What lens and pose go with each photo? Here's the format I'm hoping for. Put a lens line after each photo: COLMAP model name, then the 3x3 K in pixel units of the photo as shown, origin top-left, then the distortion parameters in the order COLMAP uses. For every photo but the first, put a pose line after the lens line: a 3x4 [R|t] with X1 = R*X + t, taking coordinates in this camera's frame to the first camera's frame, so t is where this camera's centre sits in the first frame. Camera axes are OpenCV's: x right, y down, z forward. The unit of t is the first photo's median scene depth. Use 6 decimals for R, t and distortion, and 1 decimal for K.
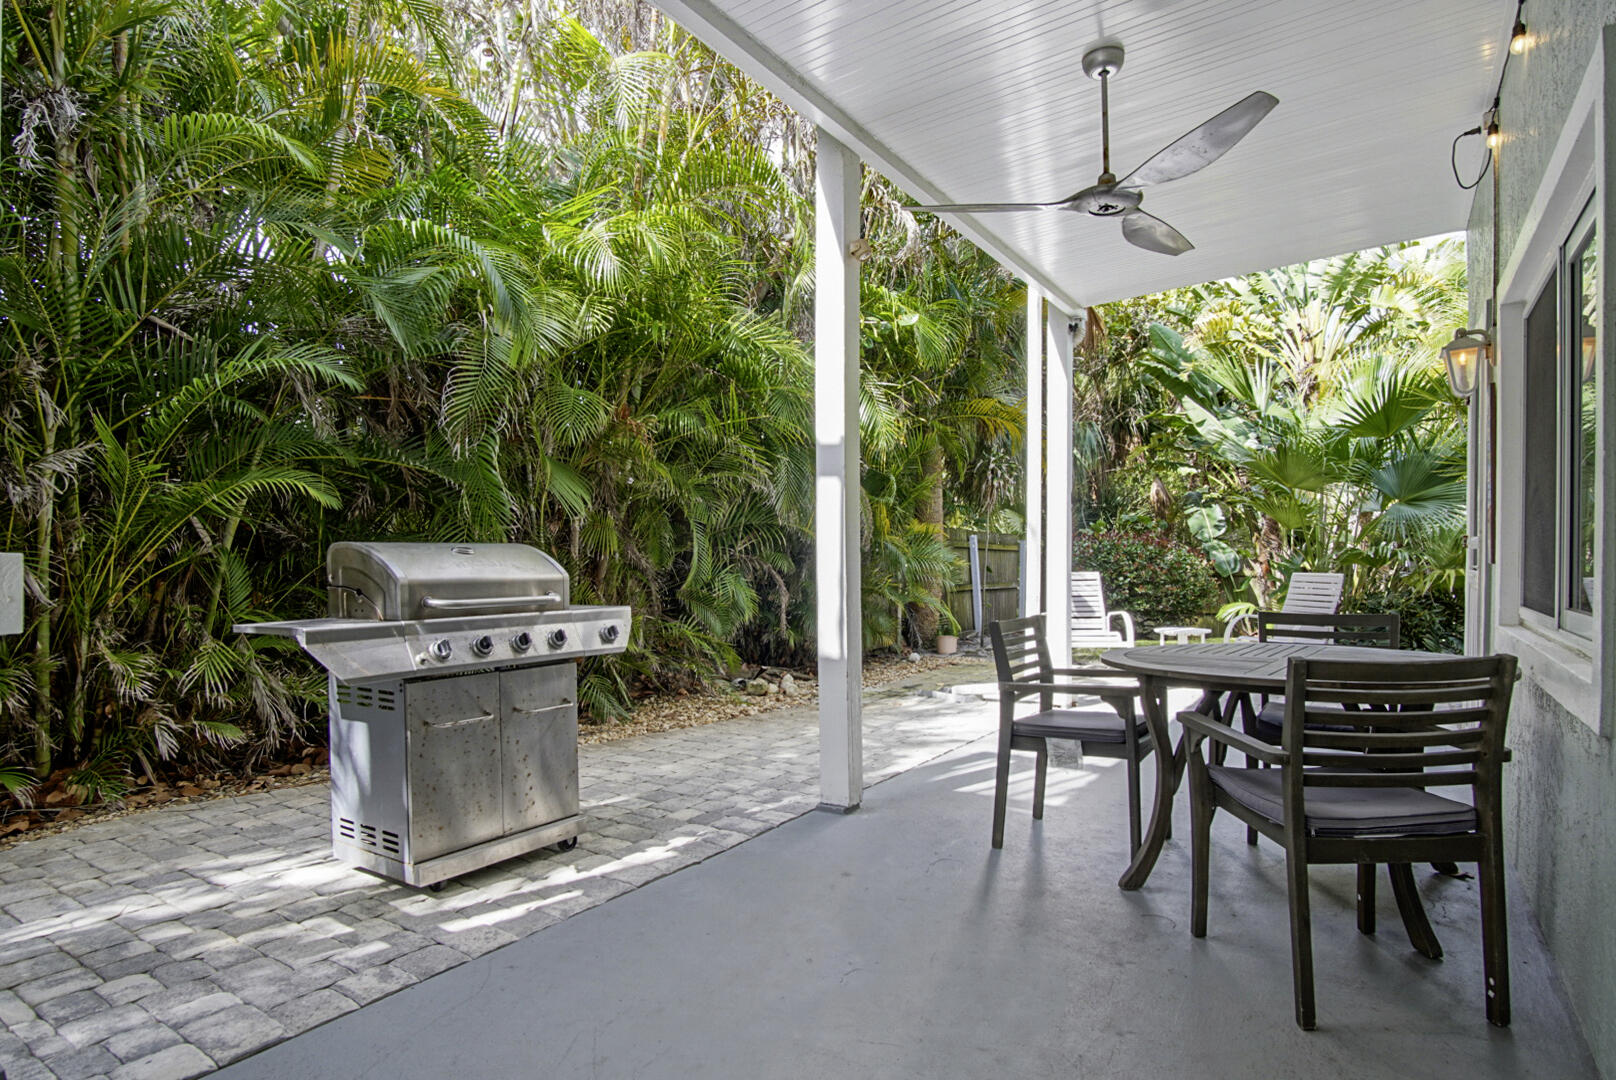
lens RADIAL K [[835.4, 0, 800.7], [0, 835.4, 571.8], [0, 0, 1]] dist [-0.026344, -0.000840]
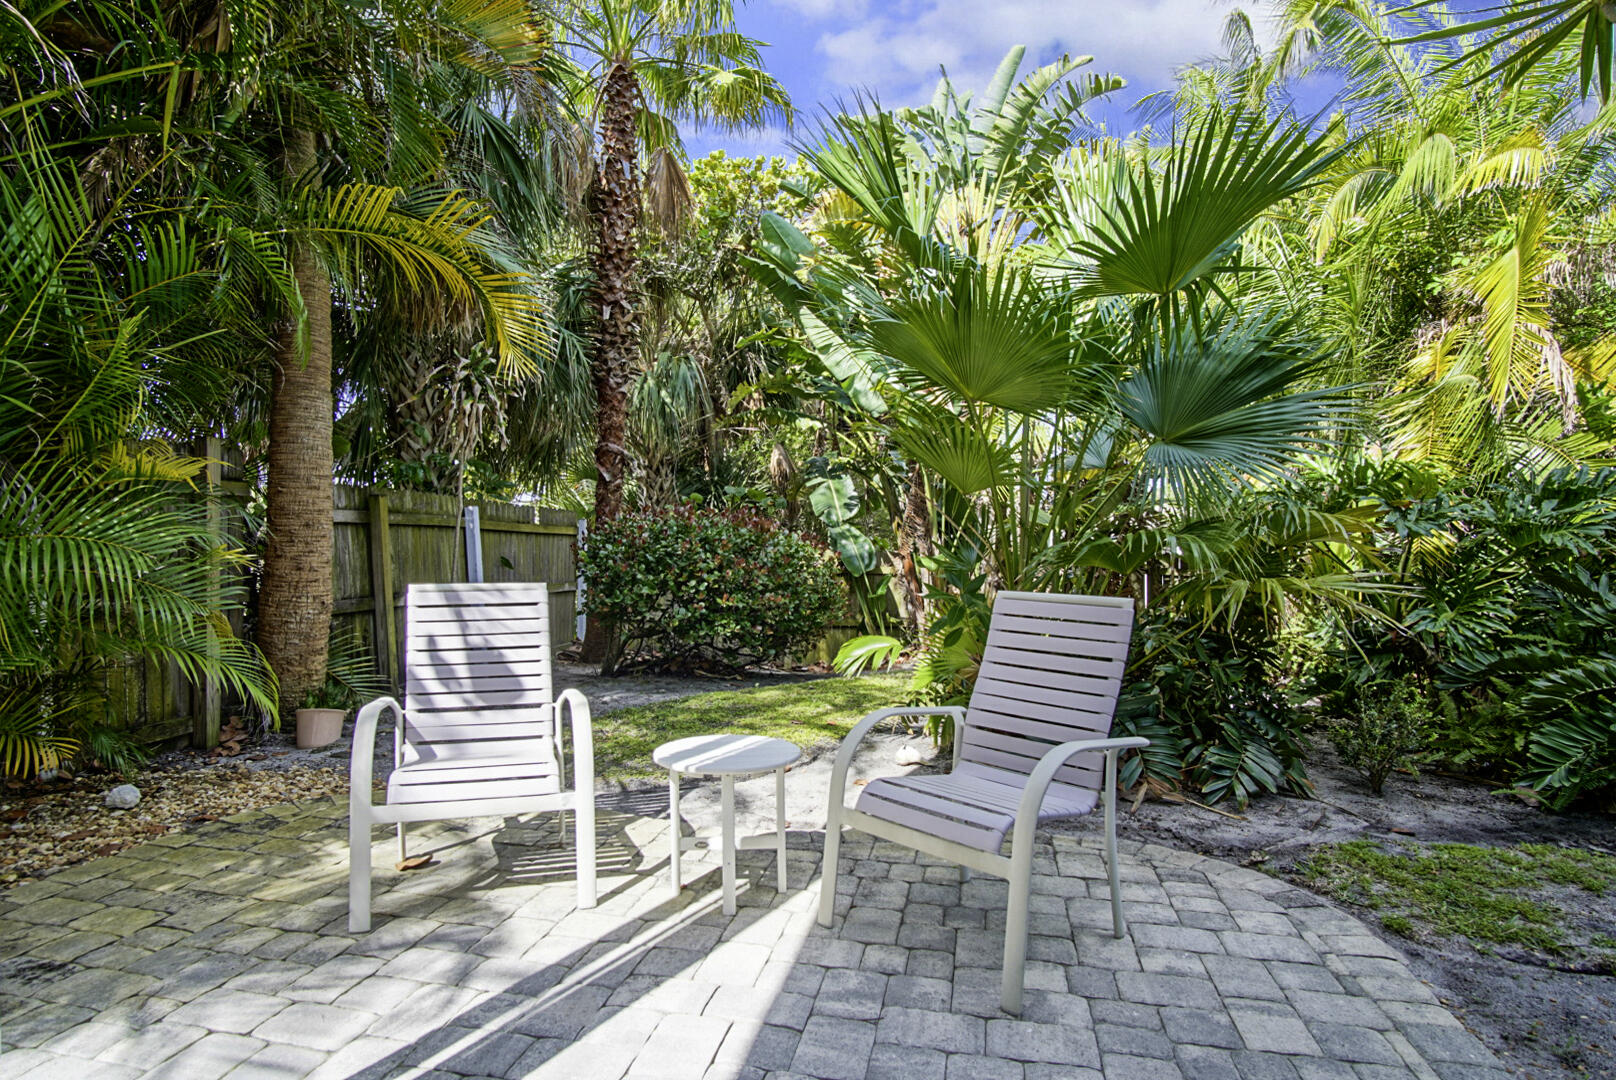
lens RADIAL K [[835.4, 0, 807.0], [0, 835.4, 543.3], [0, 0, 1]] dist [-0.026344, -0.000840]
pose [[0.919843, 0.013708, 0.392048, 0.195213], [-0.005589, 0.999746, -0.021843, -0.006385], [-0.392248, 0.017901, 0.919686, 0.366466]]
